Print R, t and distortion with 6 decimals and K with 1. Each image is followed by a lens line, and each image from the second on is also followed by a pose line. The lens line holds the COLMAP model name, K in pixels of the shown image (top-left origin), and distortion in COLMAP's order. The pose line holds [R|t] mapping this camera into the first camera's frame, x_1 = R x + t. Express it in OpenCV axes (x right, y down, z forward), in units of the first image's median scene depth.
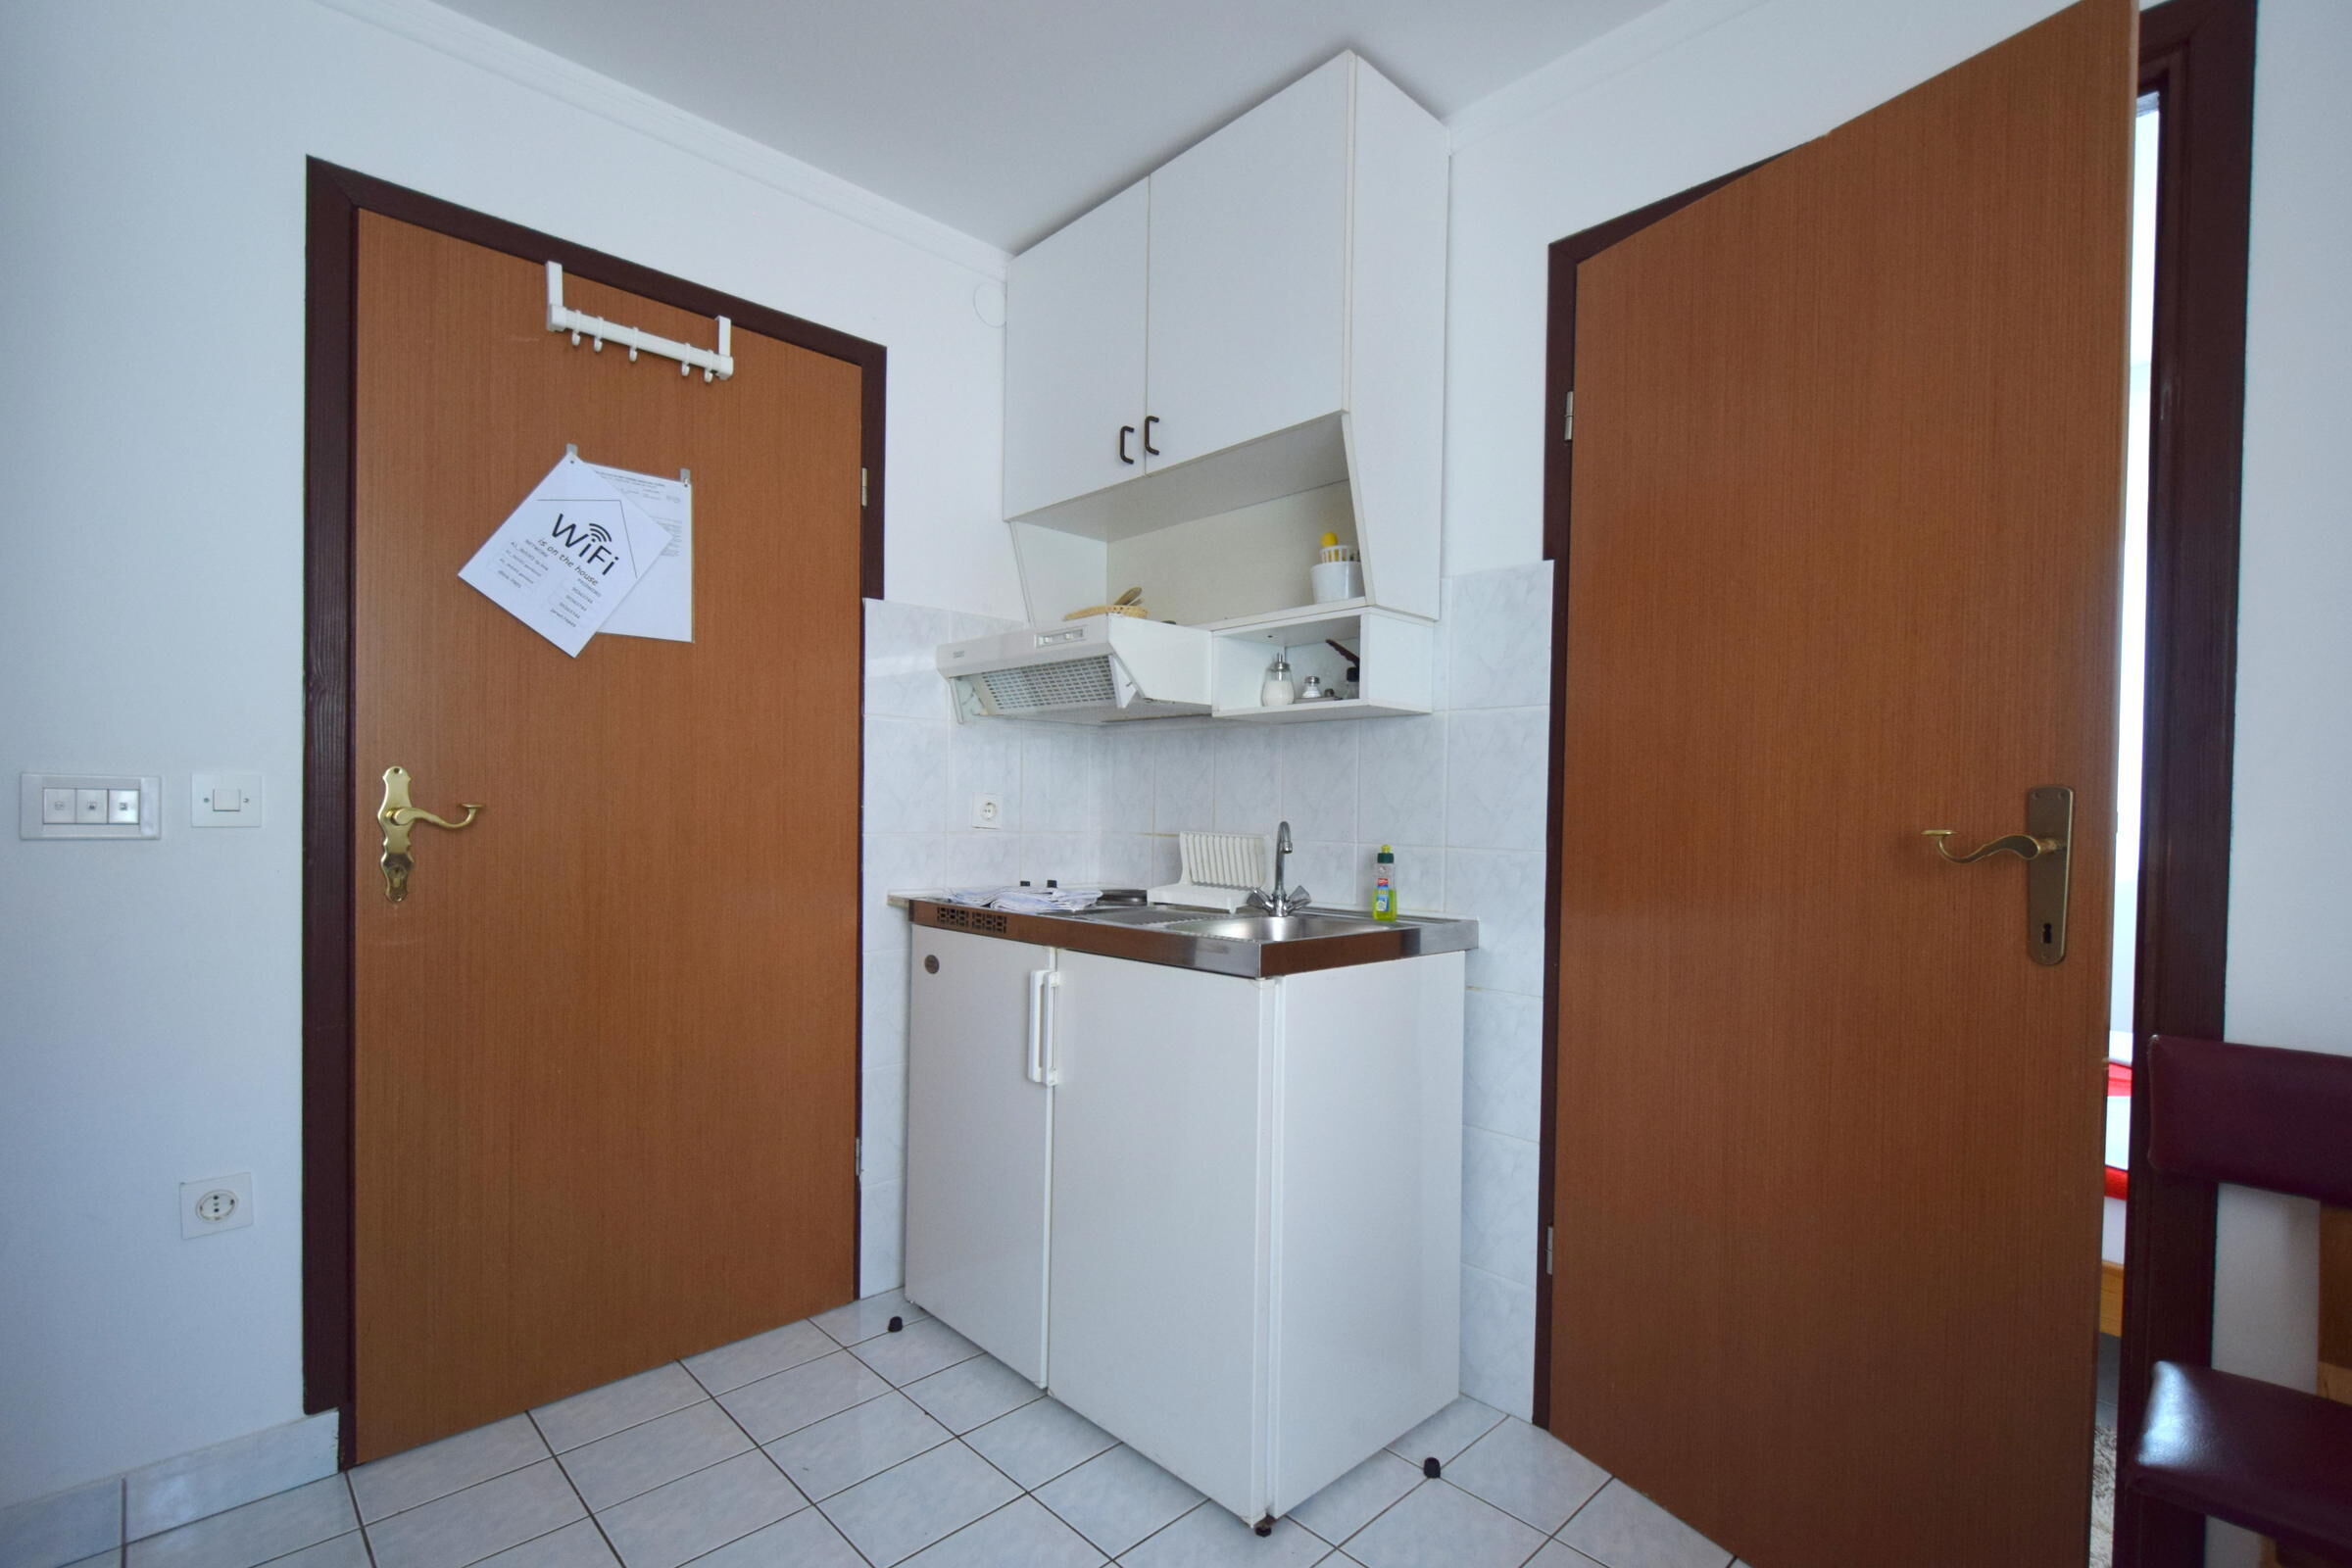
lens RADIAL K [[1079.1, 0, 1169.0], [0, 1079.1, 821.9], [0, 0, 1]] dist [0.003291, -0.009565]
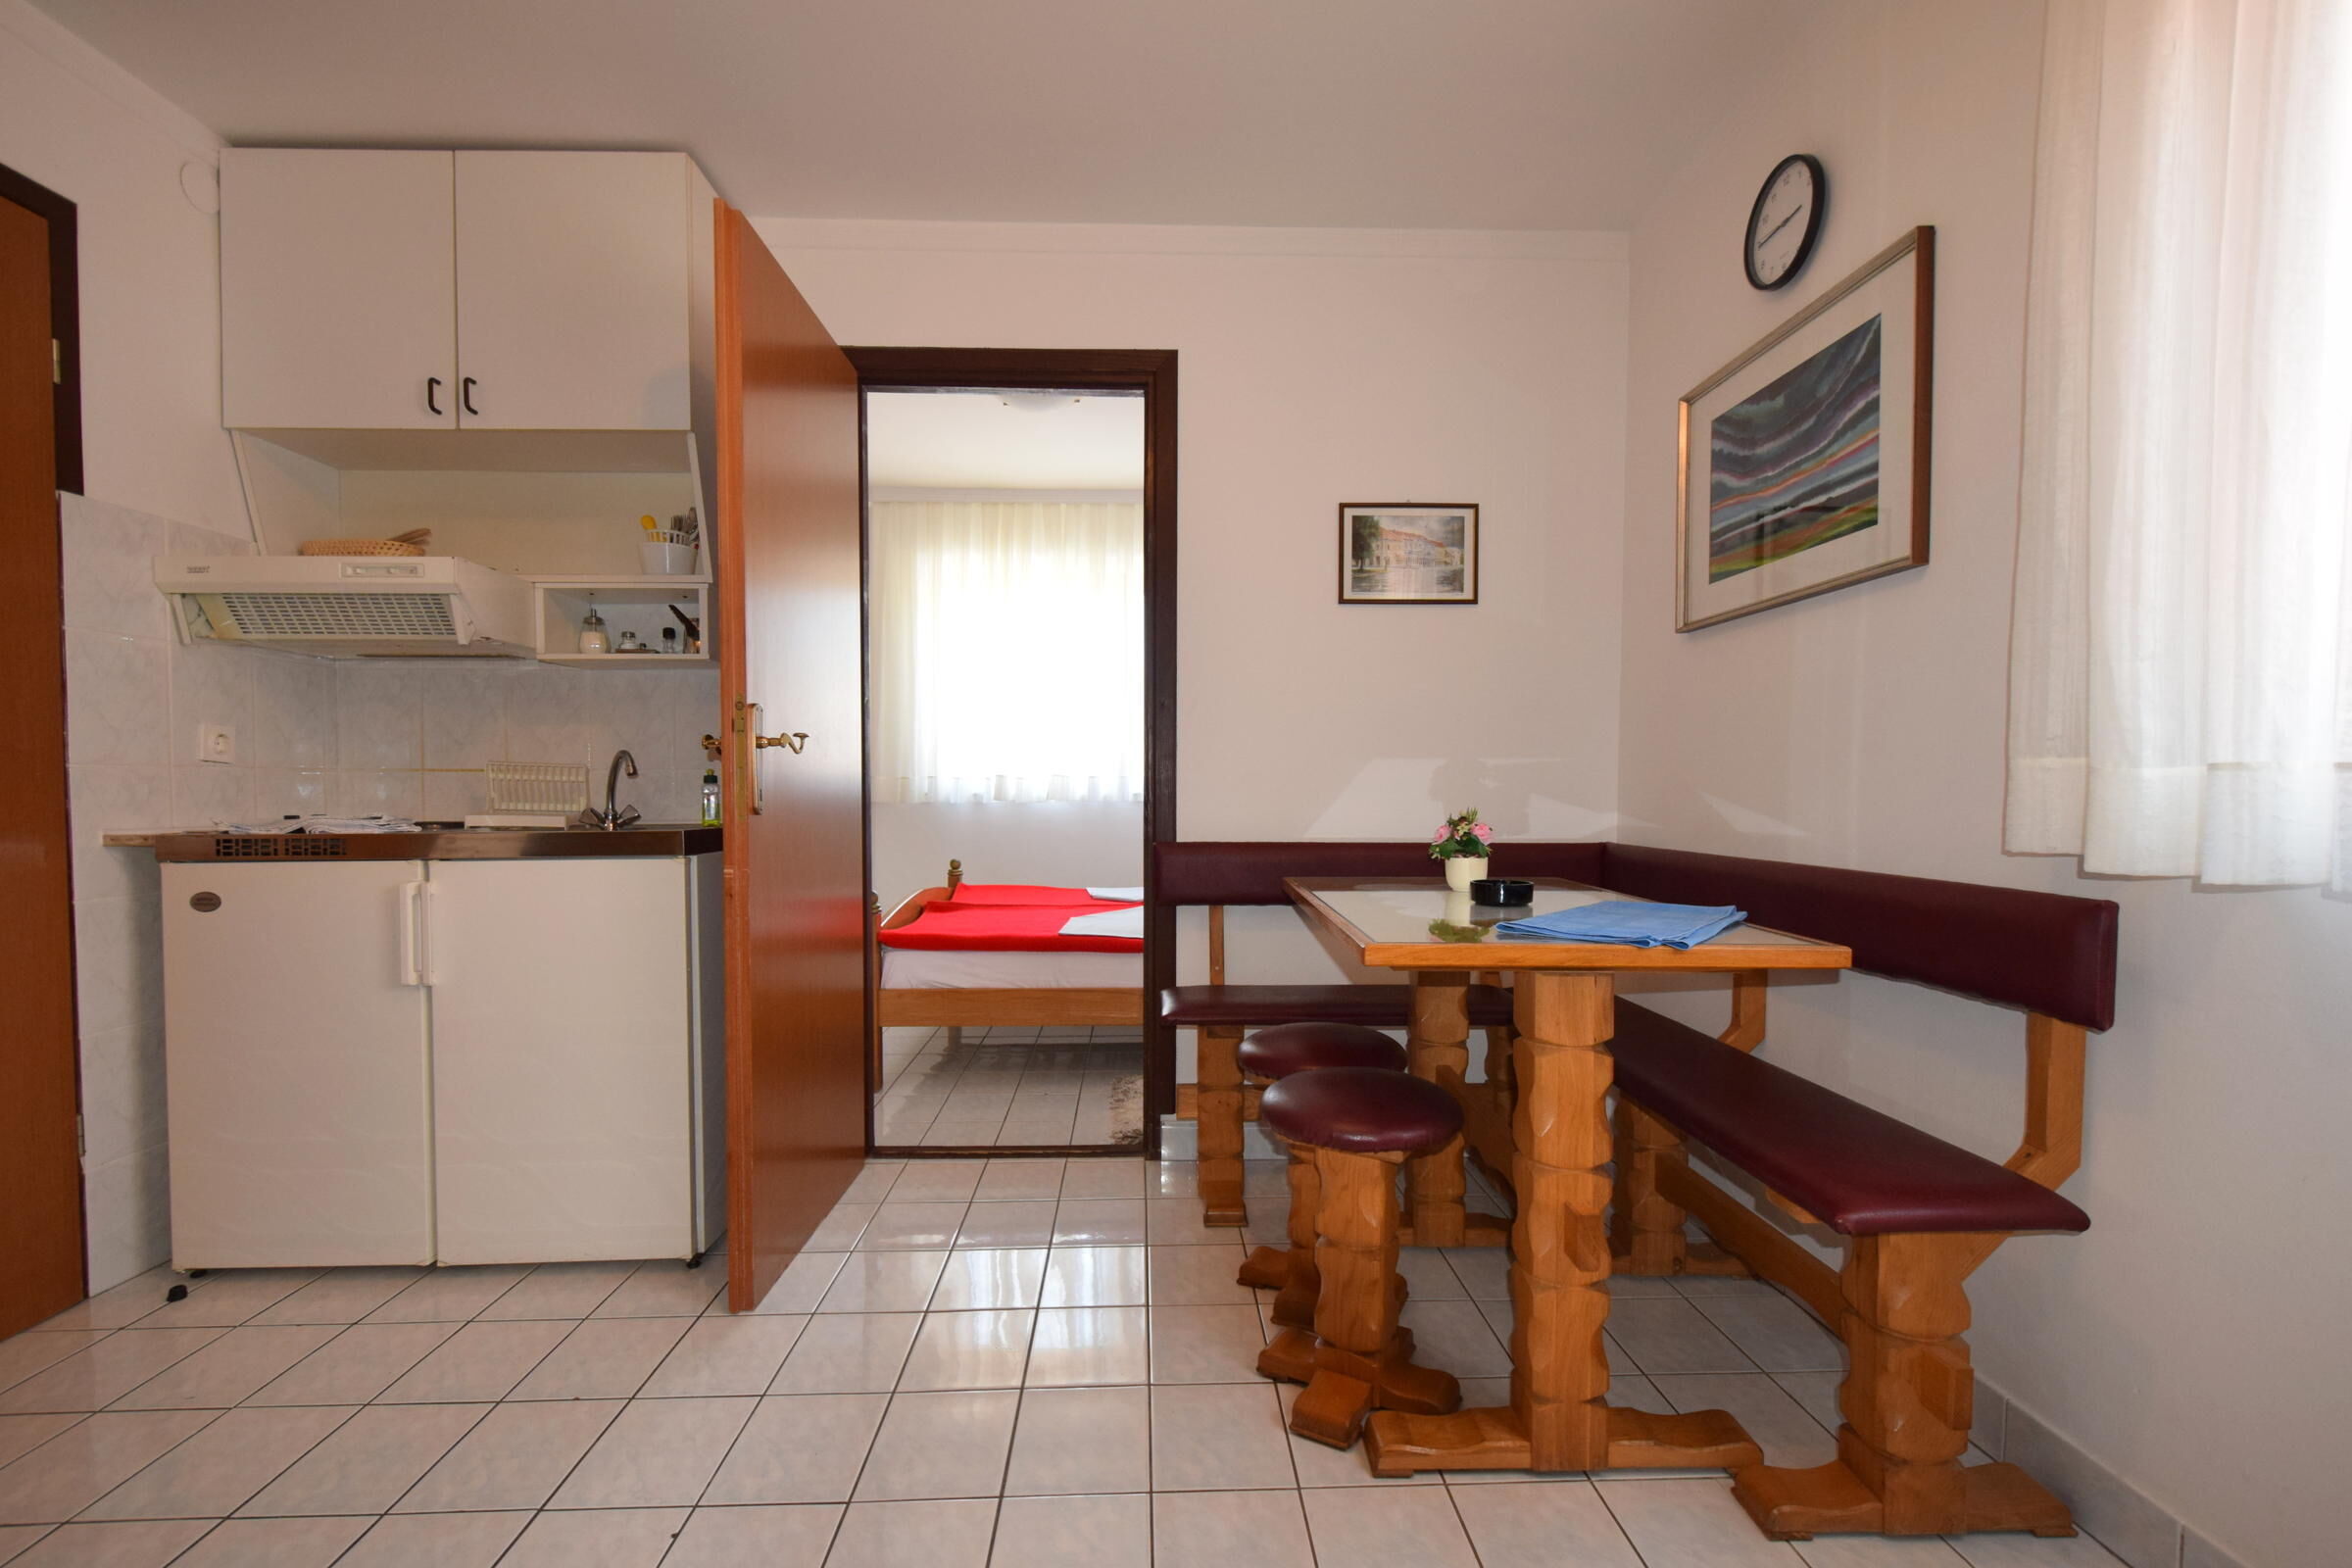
lens RADIAL K [[1020.9, 0, 1176.5], [0, 1020.9, 818.8], [0, 0, 1]] dist [0.001128, -0.007111]
pose [[0.656356, -0.037486, 0.753519, -0.314751], [0.022606, 0.999294, 0.030021, 0.051056], [-0.754112, -0.002671, 0.656740, -0.201730]]
